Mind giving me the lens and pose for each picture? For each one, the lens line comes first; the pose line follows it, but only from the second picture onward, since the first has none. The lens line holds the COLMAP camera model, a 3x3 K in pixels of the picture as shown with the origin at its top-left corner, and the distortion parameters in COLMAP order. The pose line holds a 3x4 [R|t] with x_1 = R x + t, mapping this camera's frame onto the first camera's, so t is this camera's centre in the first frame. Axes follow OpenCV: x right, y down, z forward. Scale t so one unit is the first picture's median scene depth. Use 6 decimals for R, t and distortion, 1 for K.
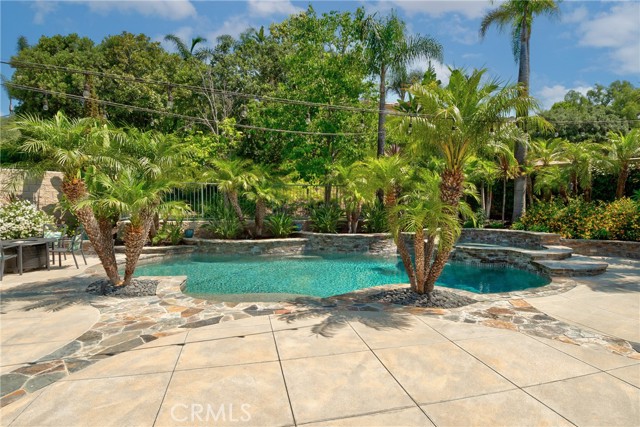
lens RADIAL K [[330.4, 0, 328.8], [0, 330.4, 219.5], [0, 0, 1]] dist [0.035987, -0.043520]
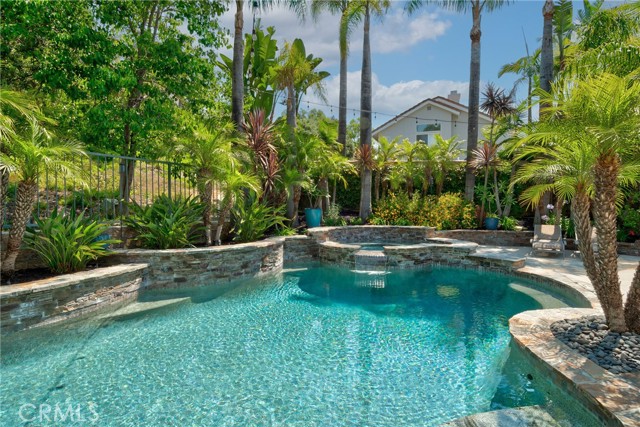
lens RADIAL K [[330.4, 0, 328.8], [0, 330.4, 219.5], [0, 0, 1]] dist [0.035987, -0.043520]
pose [[0.681034, -0.034153, 0.731455, -0.266356], [0.040420, 0.999142, 0.009019, 0.000282], [-0.731136, 0.023423, 0.681830, 0.534675]]
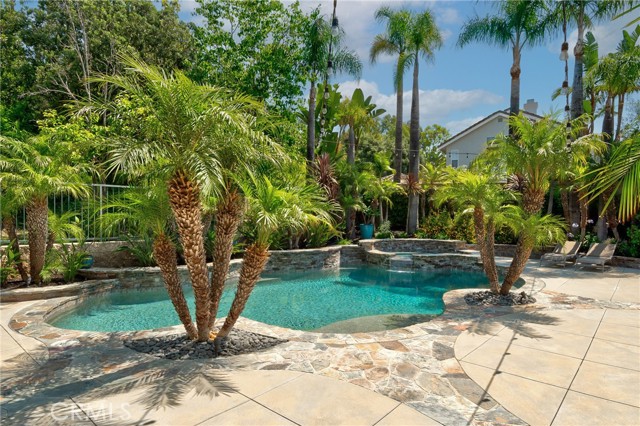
lens RADIAL K [[368.7, 0, 327.9], [0, 368.7, 224.5], [0, 0, 1]] dist [0.041030, -0.045050]
pose [[0.821799, -0.012859, 0.569632, -0.506051], [0.026580, 0.999522, -0.015784, -0.007493], [-0.569157, 0.028113, 0.821748, 0.152832]]
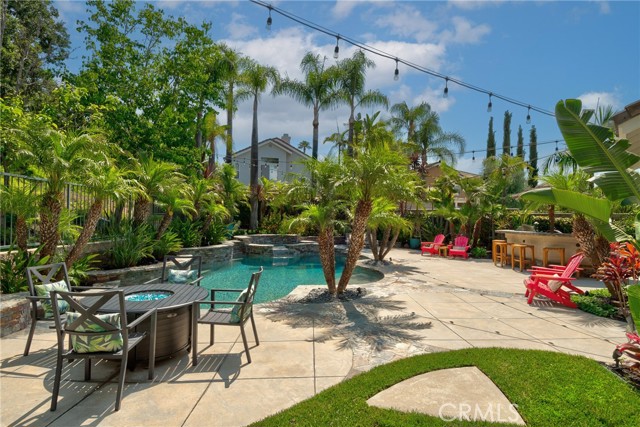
lens RADIAL K [[330.4, 0, 328.8], [0, 330.4, 219.5], [0, 0, 1]] dist [0.035987, -0.043520]
pose [[0.195005, -0.002969, 0.980798, -1.029712], [0.033990, 0.999415, -0.003733, -0.026233], [-0.980213, 0.034065, 0.194992, 0.485676]]
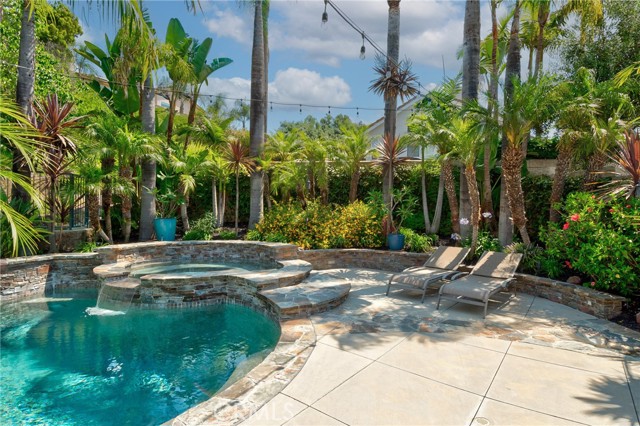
lens RADIAL K [[330.4, 0, 328.8], [0, 330.4, 219.0], [0, 0, 1]] dist [0.035987, -0.043520]
pose [[0.776004, -0.002114, 0.630725, 0.262671], [0.020782, 0.999537, -0.022219, 0.002944], [-0.630386, 0.030349, 0.775688, 0.351456]]
